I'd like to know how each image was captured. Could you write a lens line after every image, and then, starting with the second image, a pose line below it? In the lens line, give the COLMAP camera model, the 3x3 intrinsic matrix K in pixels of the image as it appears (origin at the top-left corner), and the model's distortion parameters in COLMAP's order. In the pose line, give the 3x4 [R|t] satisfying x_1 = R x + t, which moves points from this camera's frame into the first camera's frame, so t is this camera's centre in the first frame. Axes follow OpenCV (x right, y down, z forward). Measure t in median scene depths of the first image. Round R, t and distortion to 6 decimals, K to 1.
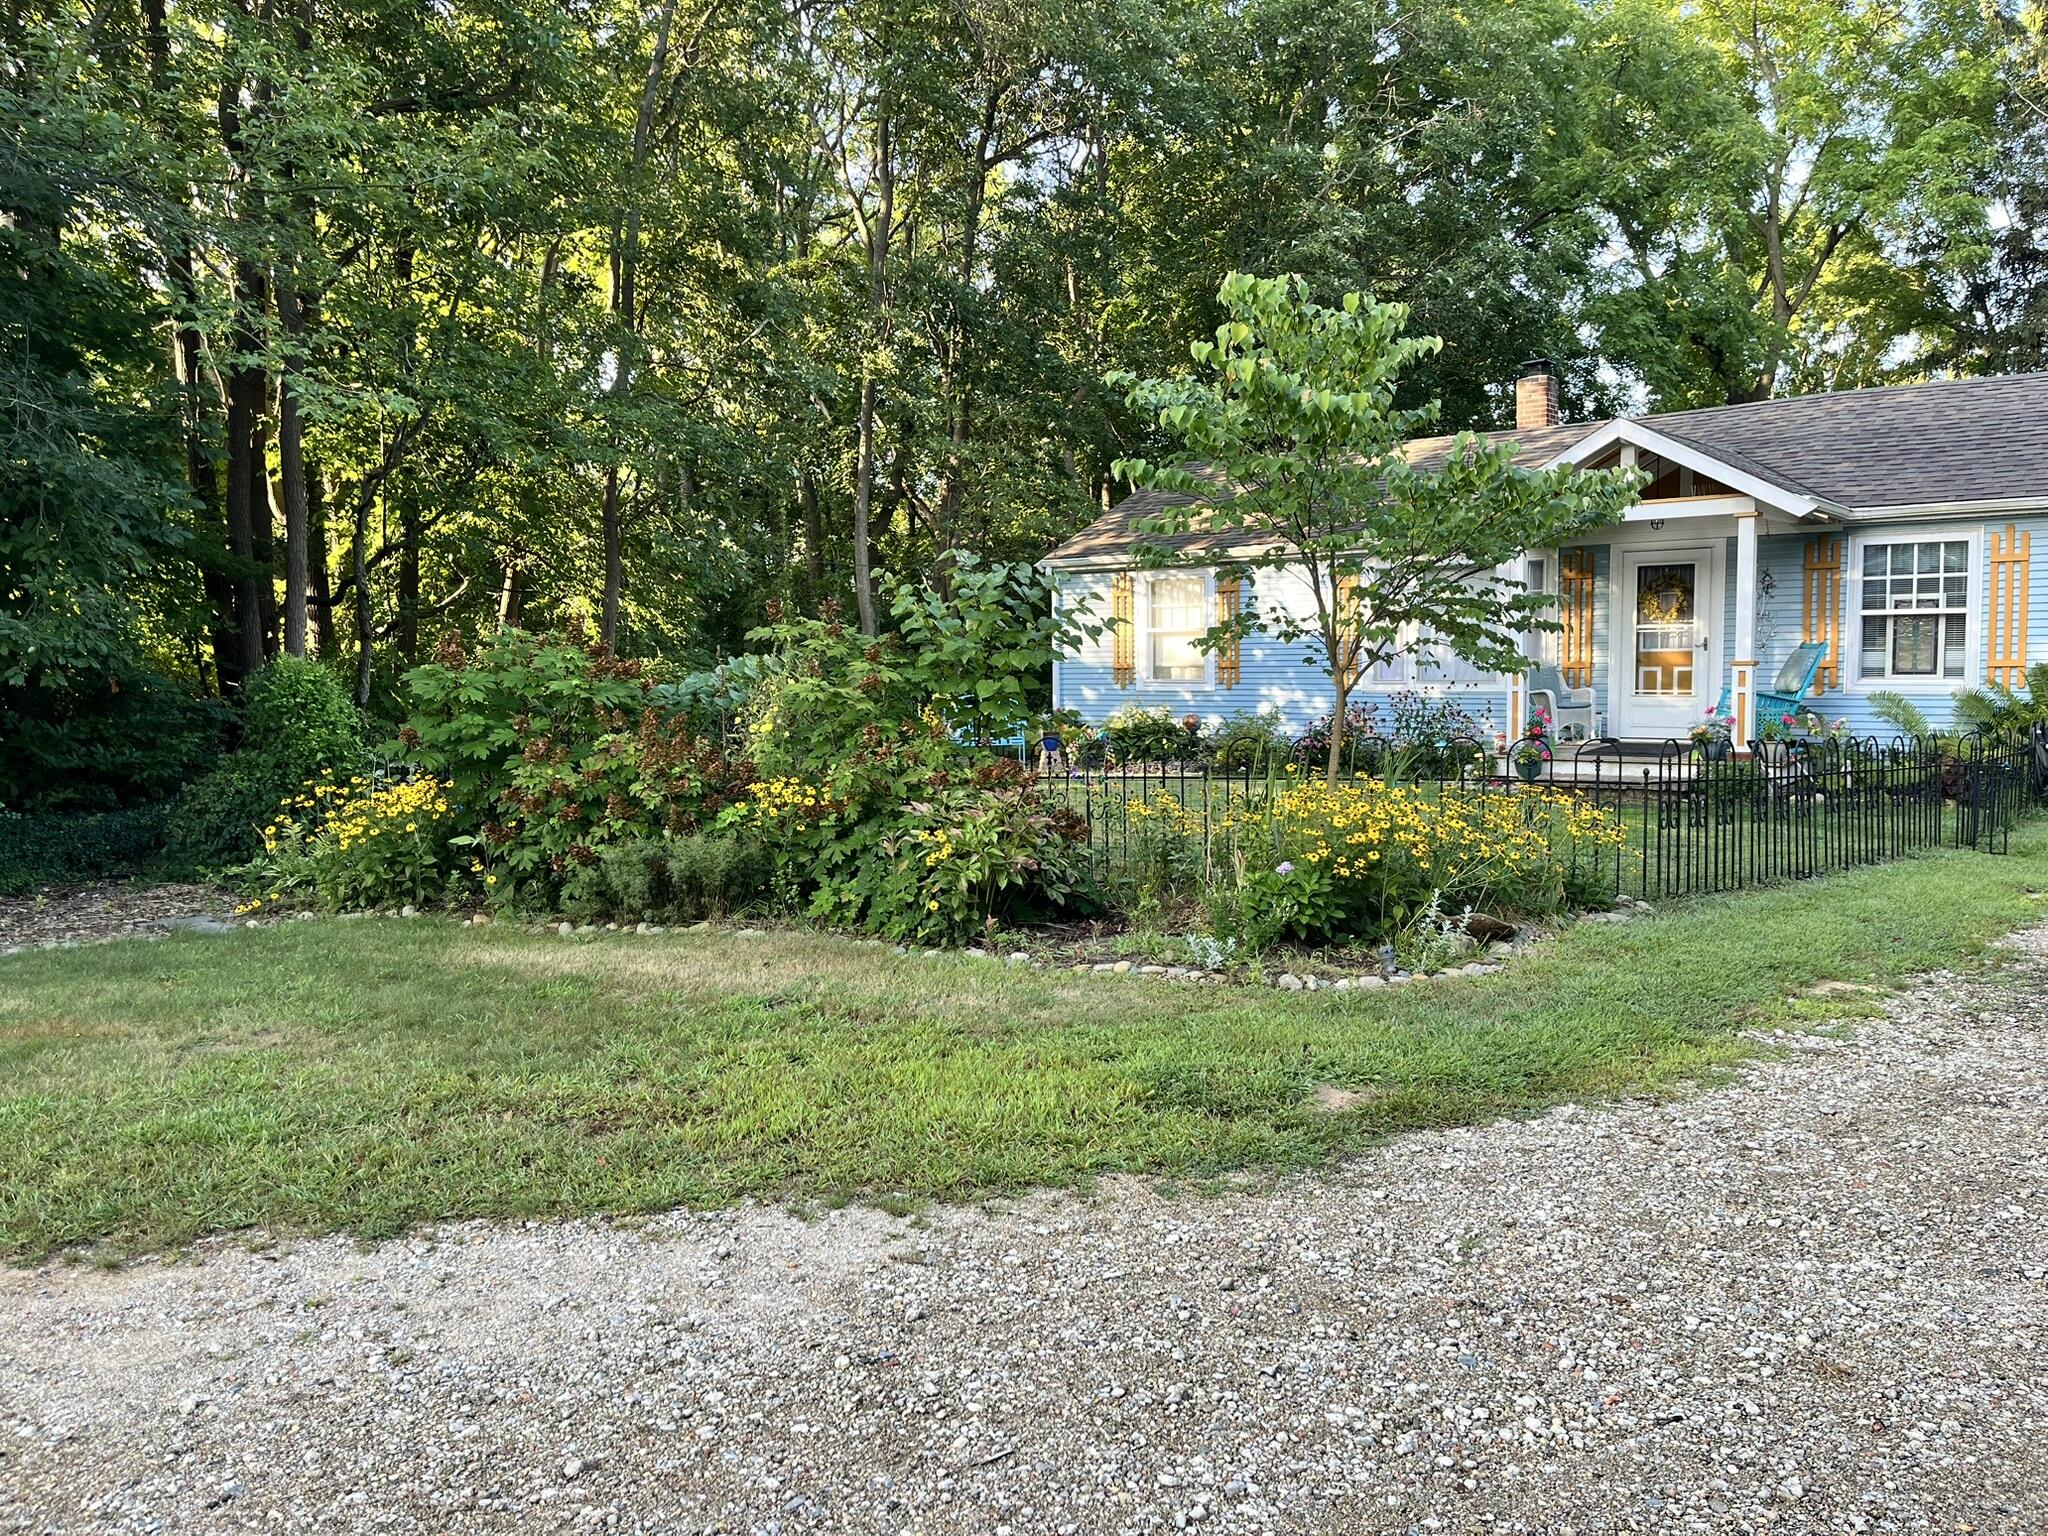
lens RADIAL K [[1550.1, 0, 1014.0], [0, 1550.1, 781.8], [0, 0, 1]] dist [0.057297, -0.069006]
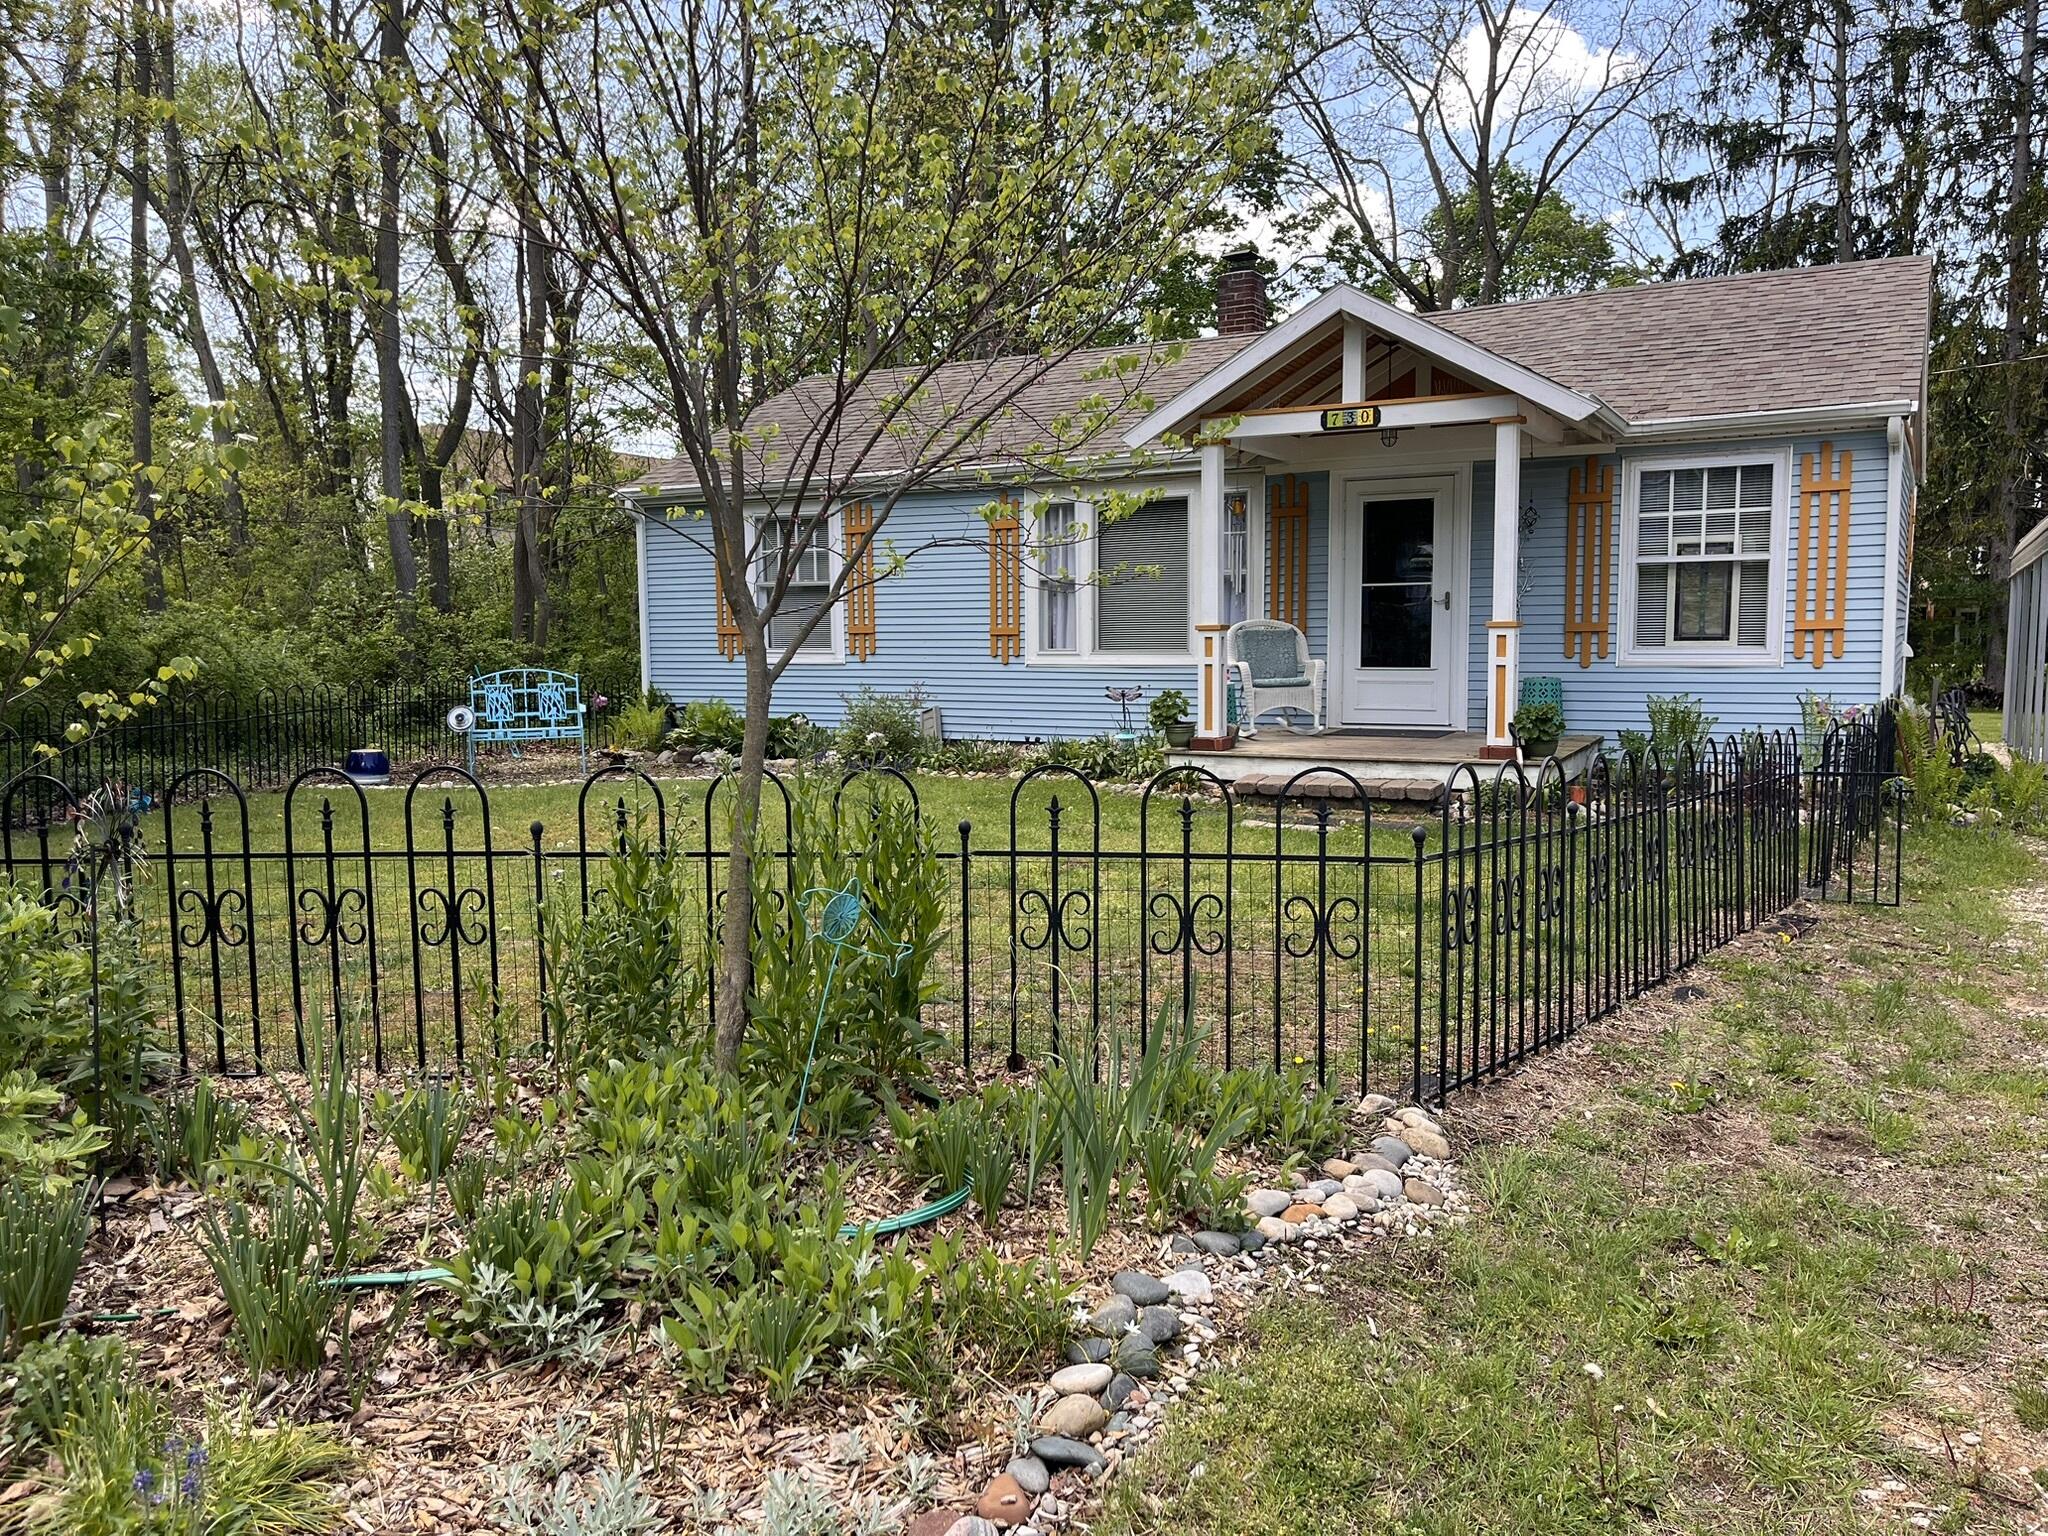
lens RADIAL K [[1550.1, 0, 1026.0], [0, 1550.1, 765.9], [0, 0, 1]] dist [0.057297, -0.069006]
pose [[0.984444, -0.015018, 0.175058, 0.109084], [0.013404, 0.999856, 0.010395, -0.018768], [-0.175189, -0.007887, 0.984503, 0.296597]]
